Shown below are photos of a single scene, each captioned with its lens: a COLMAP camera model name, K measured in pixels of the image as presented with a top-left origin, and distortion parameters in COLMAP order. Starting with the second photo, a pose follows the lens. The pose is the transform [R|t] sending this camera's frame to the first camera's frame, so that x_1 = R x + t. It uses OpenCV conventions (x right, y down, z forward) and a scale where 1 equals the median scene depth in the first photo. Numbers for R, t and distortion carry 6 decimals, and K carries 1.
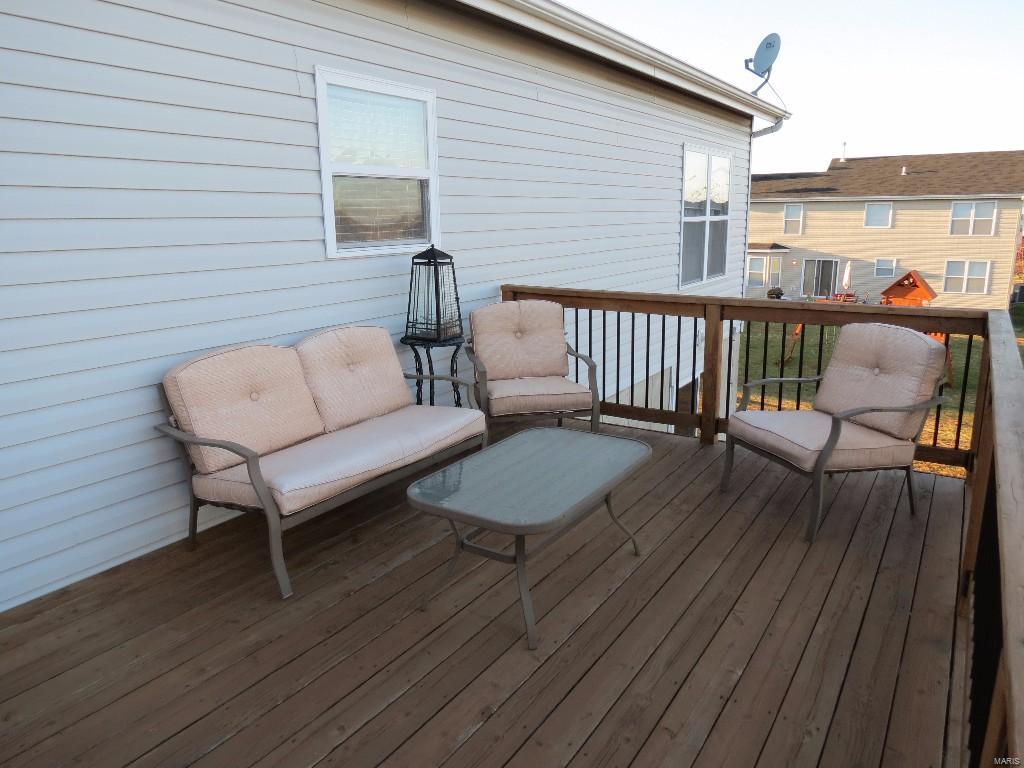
lens RADIAL K [[722.8, 0, 513.2], [0, 722.8, 379.4], [0, 0, 1]] dist [-0.023864, 0.004898]
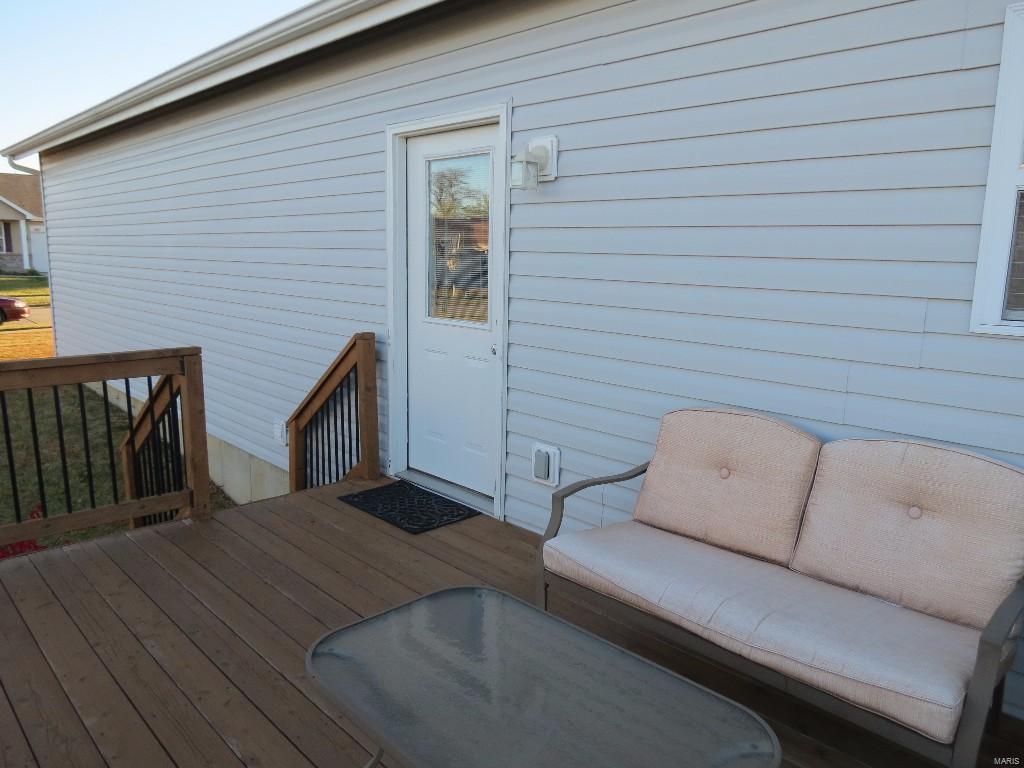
lens RADIAL K [[722.8, 0, 513.0], [0, 722.8, 383.8], [0, 0, 1]] dist [-0.023864, 0.004898]
pose [[-0.221068, 0.180495, -0.958410, 0.312084], [-0.229884, 0.945389, 0.231068, -0.139203], [0.947778, 0.271405, -0.167502, 0.592398]]
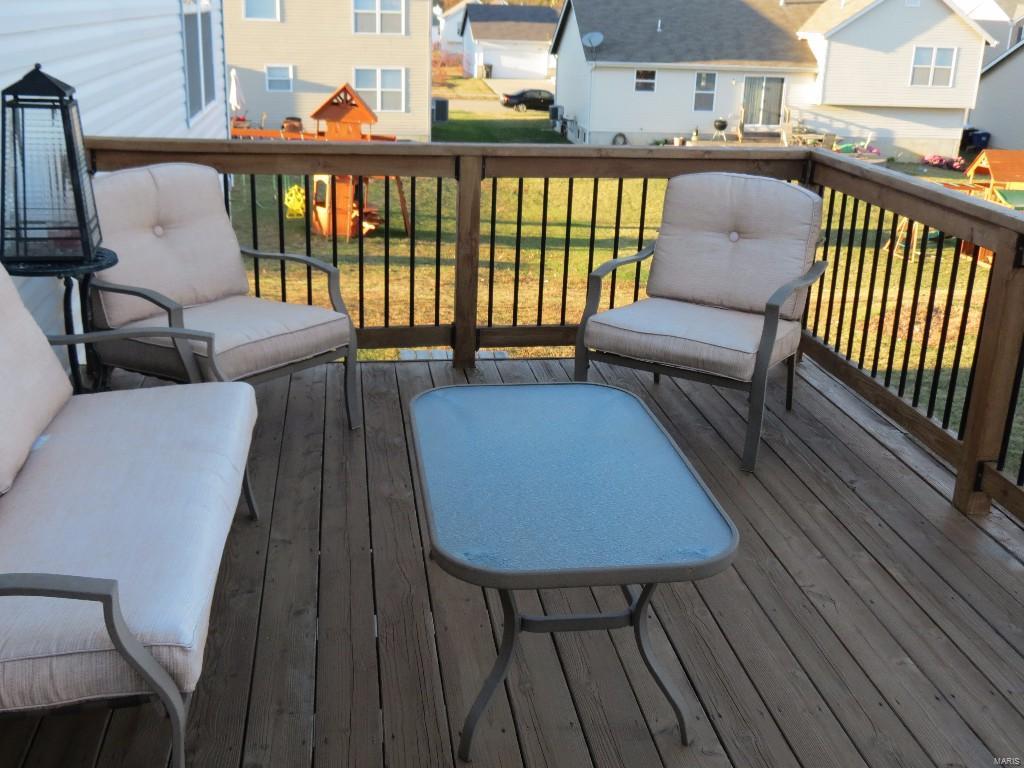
lens RADIAL K [[1060.2, 0, 510.1], [0, 1060.2, 387.6], [0, 0, 1]] dist [-0.032011, 0.000000]
pose [[0.757244, -0.188253, 0.625414, -0.323503], [0.104859, 0.980181, 0.168079, -0.053421], [-0.644660, -0.061697, 0.761976, 0.222758]]
